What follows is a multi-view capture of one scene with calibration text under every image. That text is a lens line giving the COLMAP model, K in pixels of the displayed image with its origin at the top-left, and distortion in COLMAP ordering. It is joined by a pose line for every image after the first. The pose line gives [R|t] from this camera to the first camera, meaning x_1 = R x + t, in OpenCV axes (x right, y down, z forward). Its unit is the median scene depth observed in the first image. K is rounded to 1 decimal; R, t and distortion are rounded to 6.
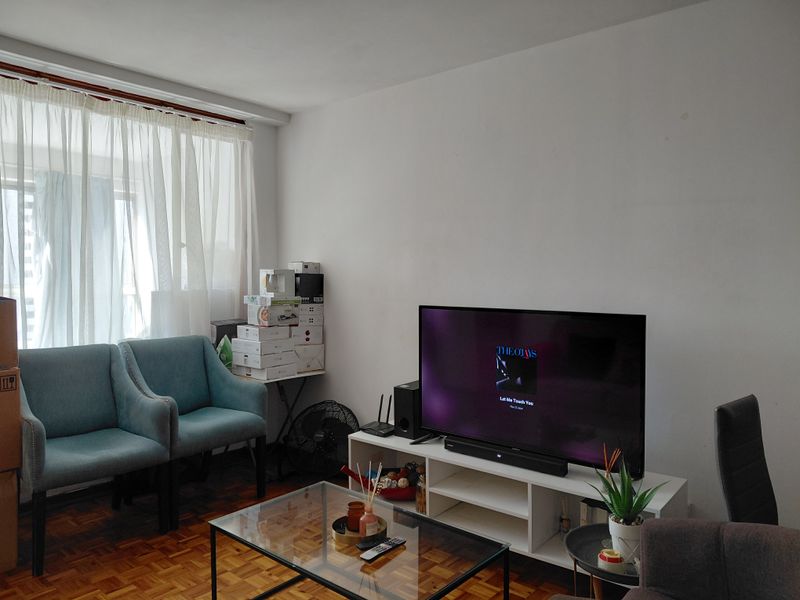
lens RADIAL K [[594.1, 0, 396.4], [0, 594.1, 297.5], [0, 0, 1]] dist [0.044681, -0.060370]
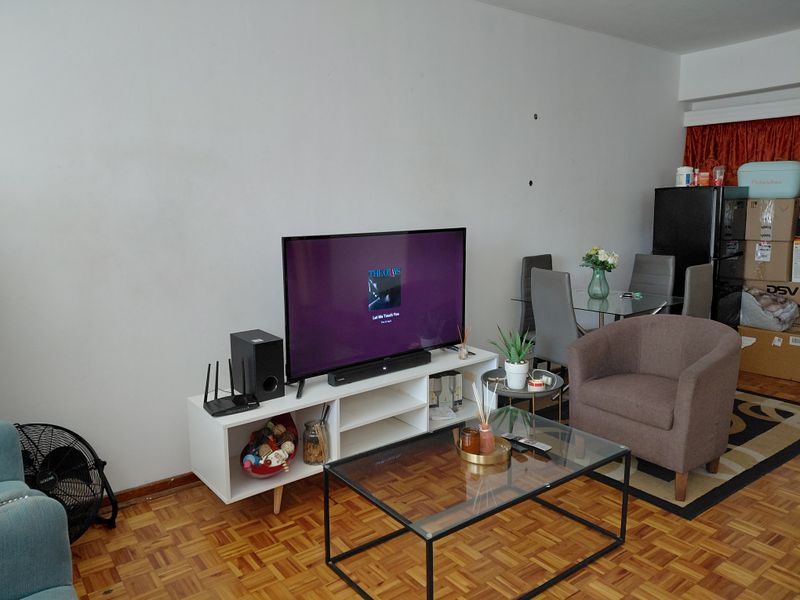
lens RADIAL K [[594.1, 0, 397.0], [0, 594.1, 297.2], [0, 0, 1]] dist [0.044681, -0.060370]
pose [[0.228640, -0.182723, 0.956209, -0.833425], [0.048467, 0.983146, 0.176282, -0.054728], [-0.972304, 0.006040, 0.233643, 0.713759]]
